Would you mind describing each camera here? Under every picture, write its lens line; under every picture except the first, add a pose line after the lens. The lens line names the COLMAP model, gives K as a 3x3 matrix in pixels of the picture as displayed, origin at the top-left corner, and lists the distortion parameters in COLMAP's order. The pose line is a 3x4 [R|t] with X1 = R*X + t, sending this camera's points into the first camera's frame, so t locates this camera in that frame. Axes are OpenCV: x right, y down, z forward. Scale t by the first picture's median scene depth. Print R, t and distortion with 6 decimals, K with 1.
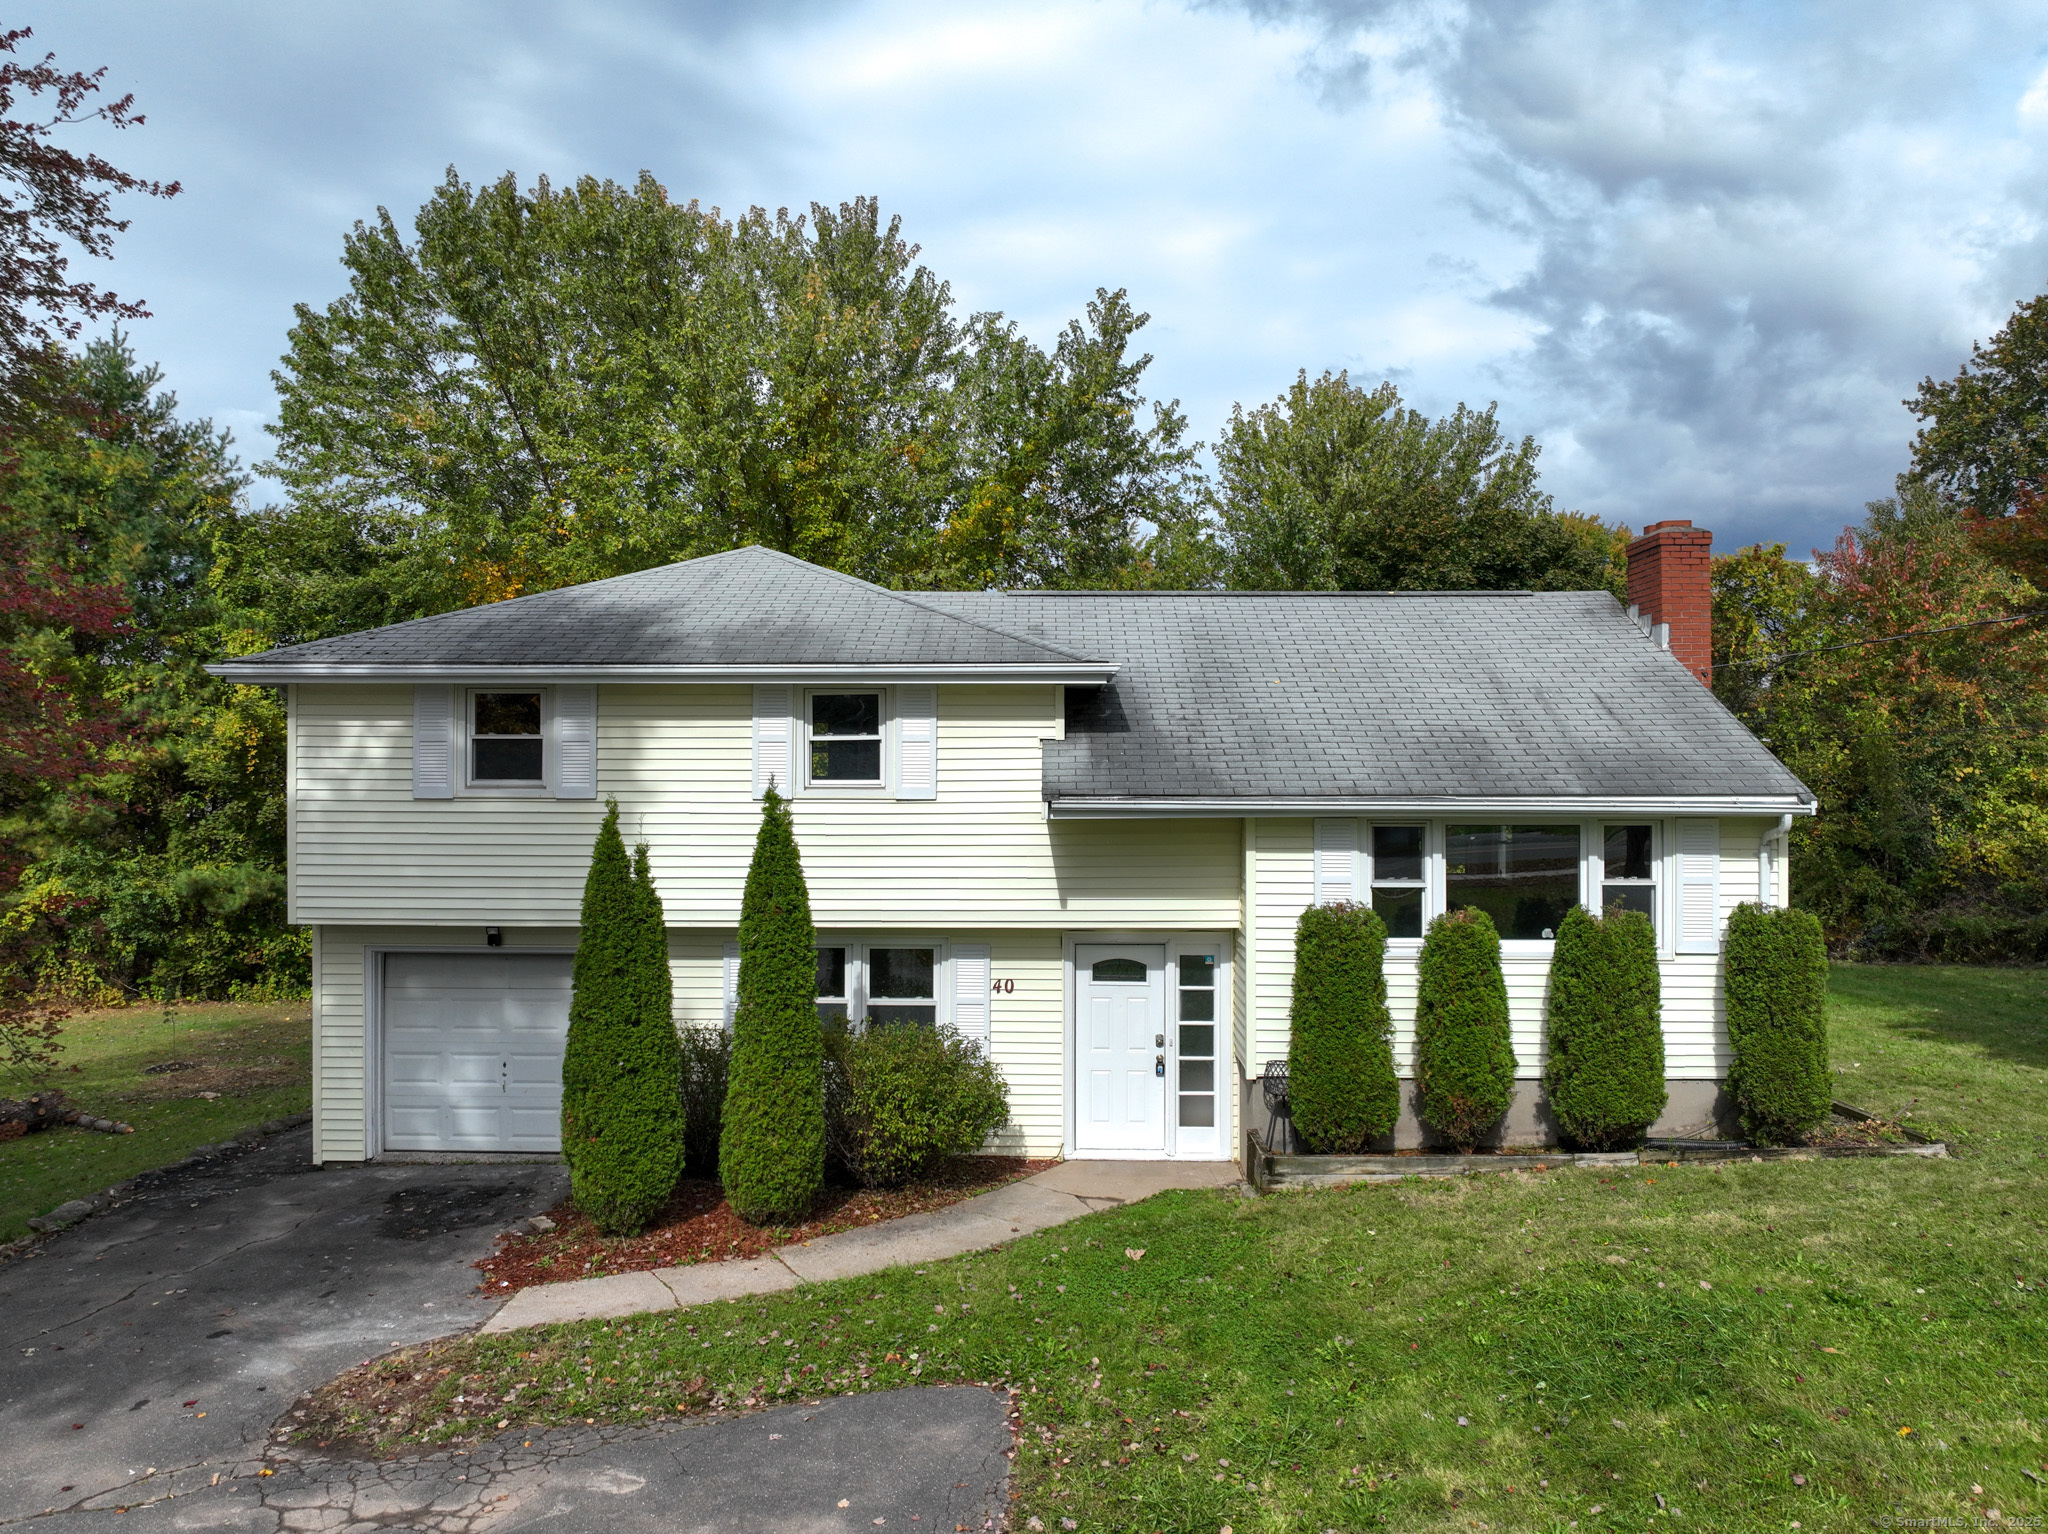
lens RADIAL K [[1442.6, 0, 1014.9], [0, 1442.6, 765.8], [0, 0, 1]] dist [0.002558, 0.014661]
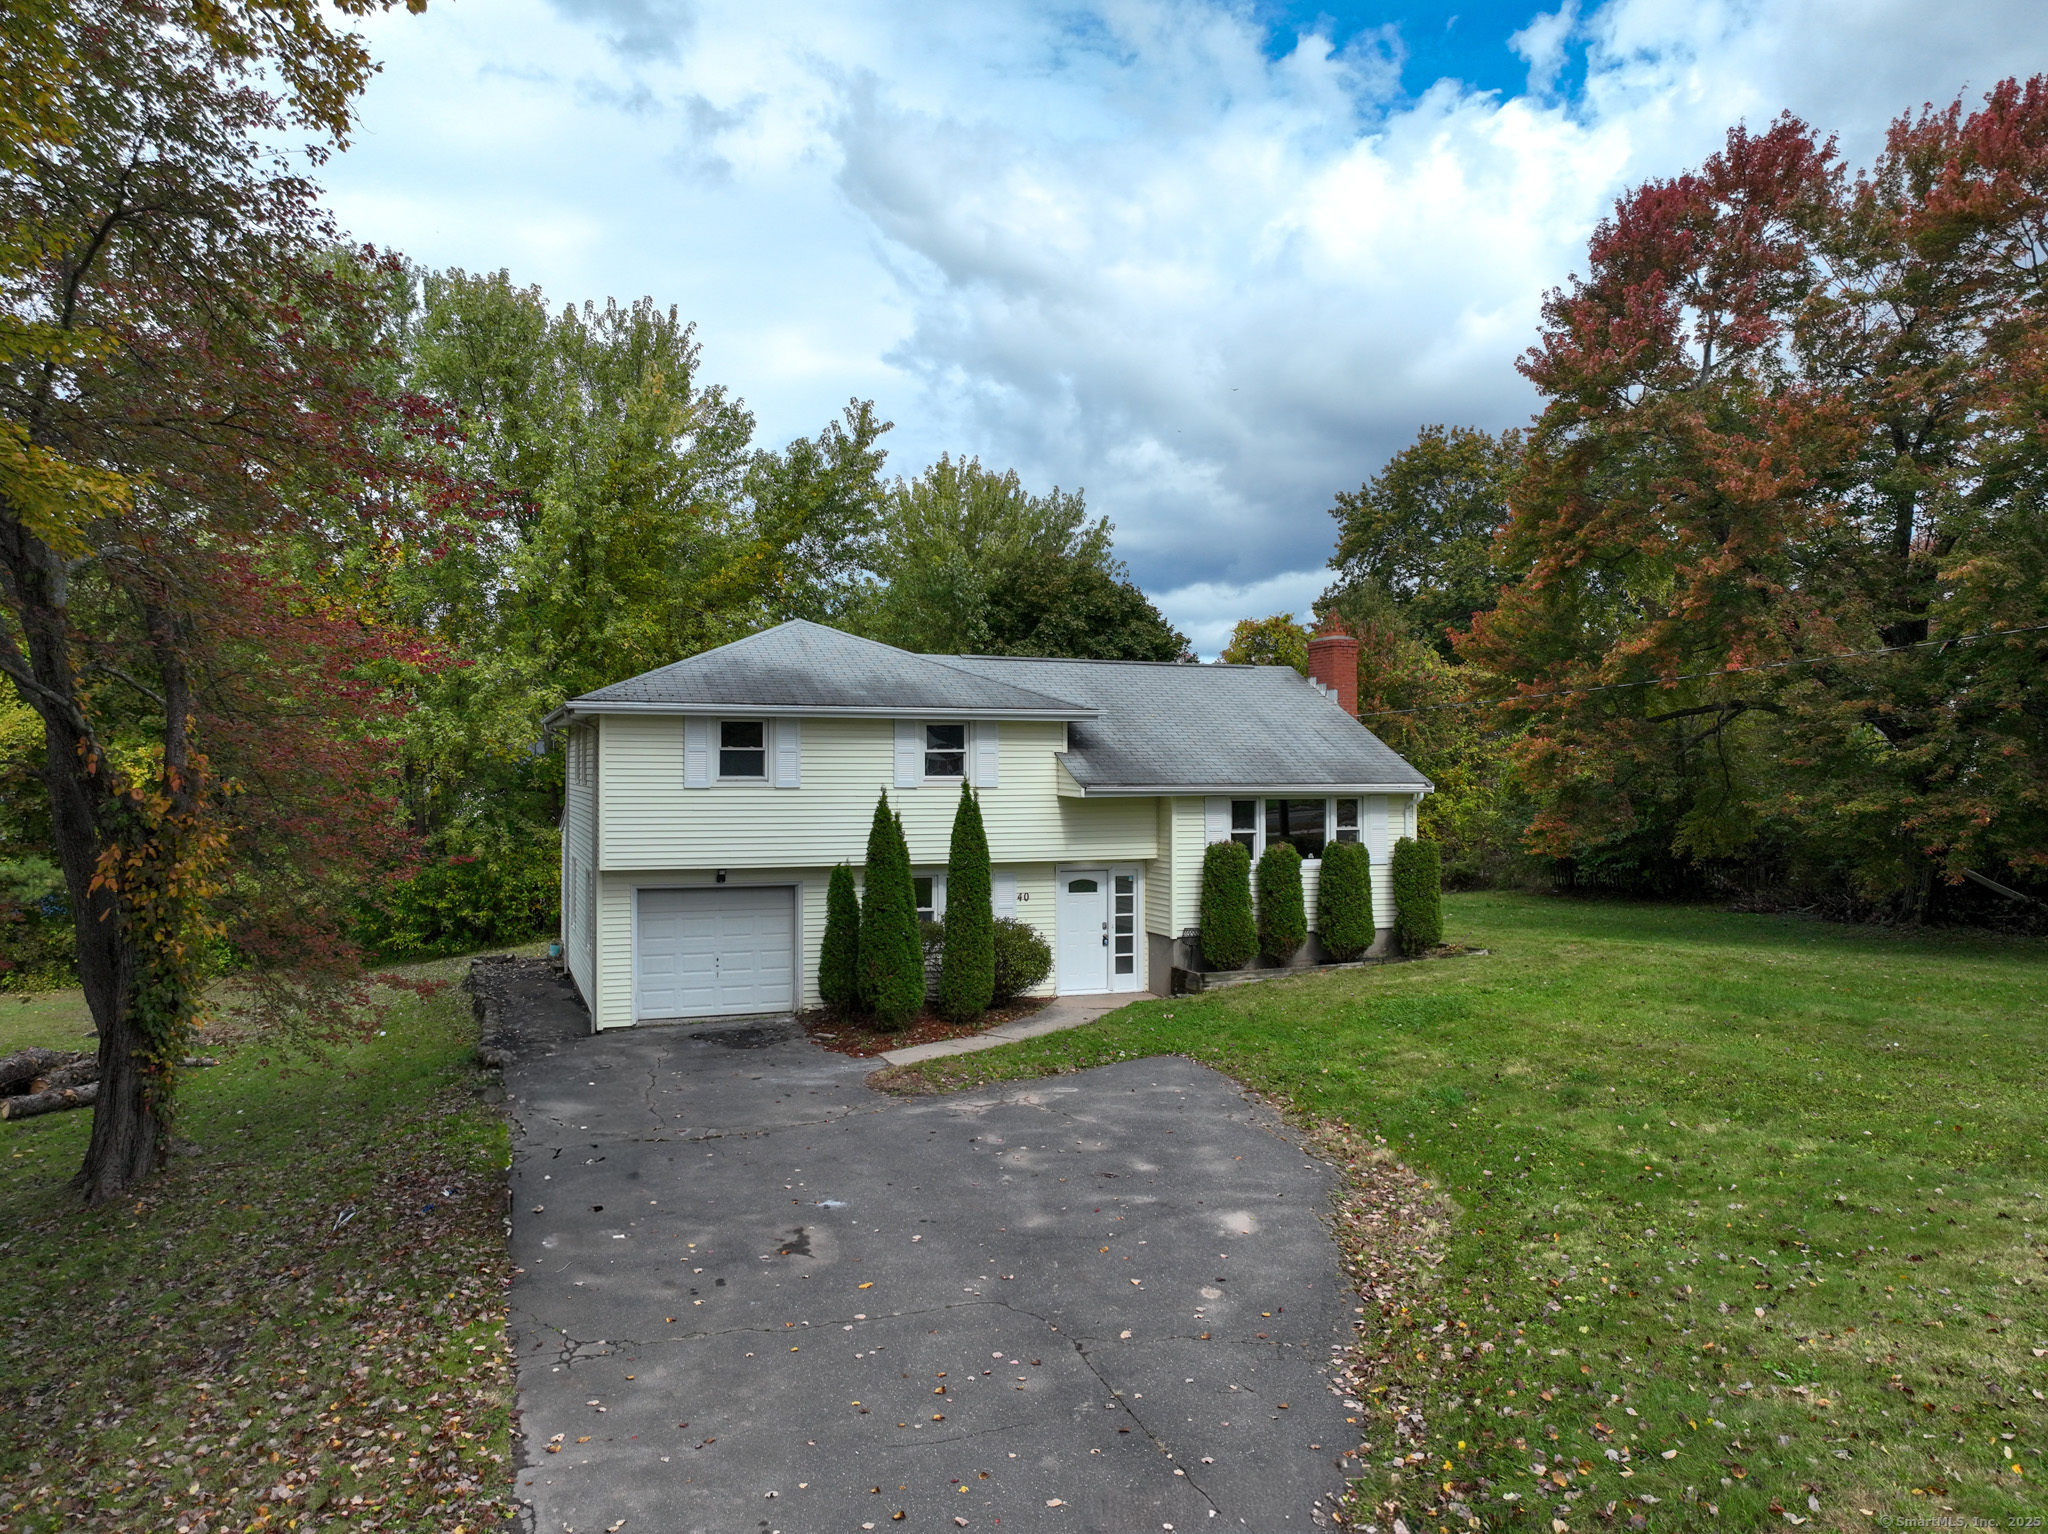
lens RADIAL K [[1442.6, 0, 1017.6], [0, 1442.6, 764.5], [0, 0, 1]] dist [0.002558, 0.014661]
pose [[0.925343, 0.000998, 0.379130, -0.659210], [-0.001110, 0.999999, 0.000079, -0.003812], [-0.379129, -0.000494, 0.925344, -0.571013]]
